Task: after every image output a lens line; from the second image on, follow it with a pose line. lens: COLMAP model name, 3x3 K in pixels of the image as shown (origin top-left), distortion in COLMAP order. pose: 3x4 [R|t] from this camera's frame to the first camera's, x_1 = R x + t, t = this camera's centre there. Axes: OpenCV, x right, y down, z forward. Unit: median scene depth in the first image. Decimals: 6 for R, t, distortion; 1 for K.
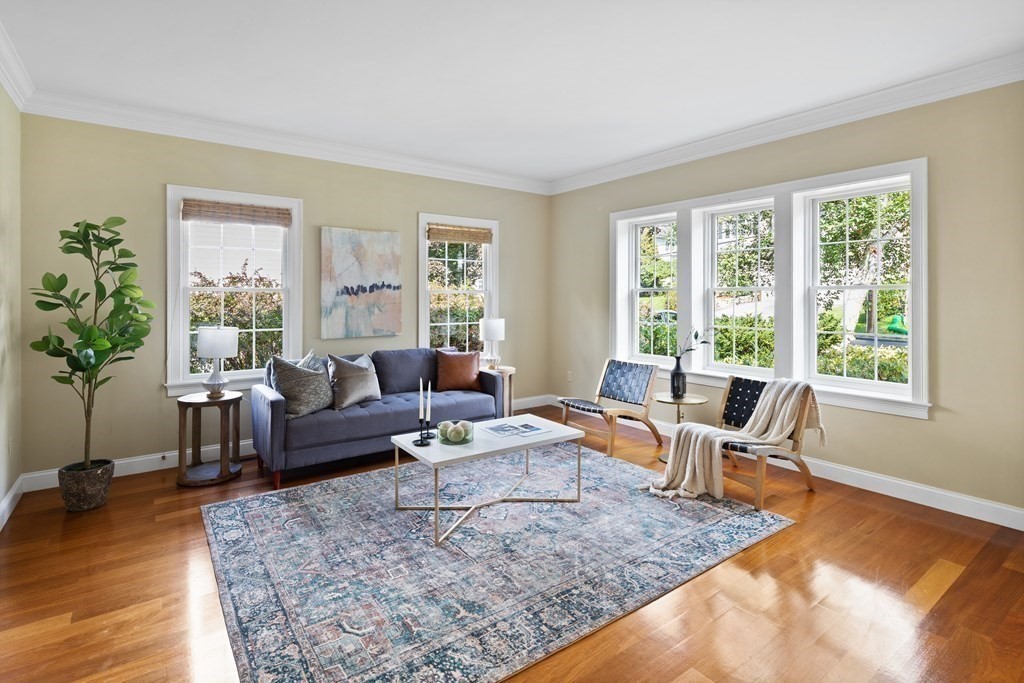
lens RADIAL K [[495.6, 0, 501.9], [0, 495.6, 294.9], [0, 0, 1]] dist [0.003152, -0.004077]
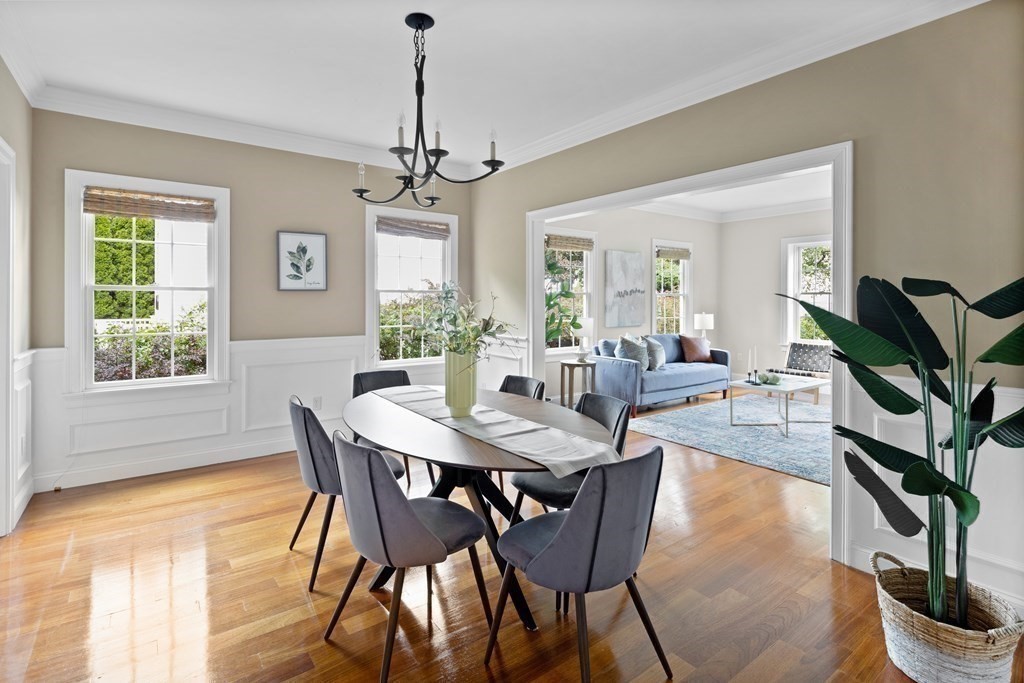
lens RADIAL K [[495.6, 0, 520.6], [0, 495.6, 298.7], [0, 0, 1]] dist [0.003152, -0.004077]
pose [[0.999865, 0.002607, 0.016253, -0.836467], [-0.002717, 0.999974, 0.006740, -0.005683], [-0.016235, -0.006783, 0.999845, -0.597982]]
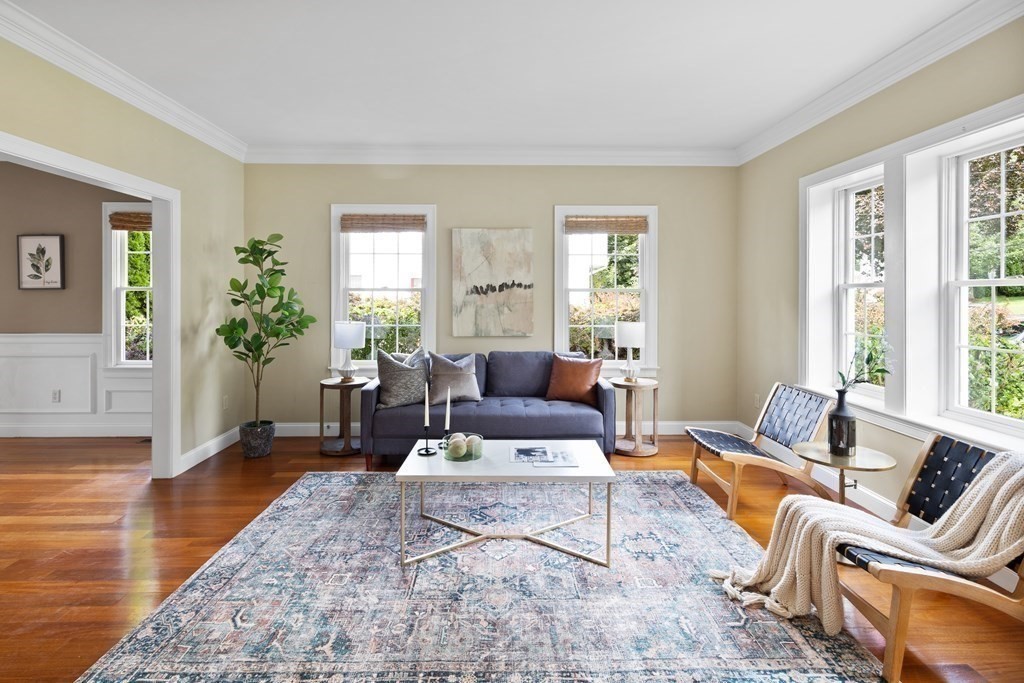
lens RADIAL K [[495.6, 0, 509.7], [0, 495.6, 295.1], [0, 0, 1]] dist [0.003152, -0.004077]
pose [[0.823335, -0.001446, -0.567553, 0.429002], [0.002211, 0.999997, 0.000660, 0.001722], [0.567551, -0.001798, 0.823336, 0.272247]]
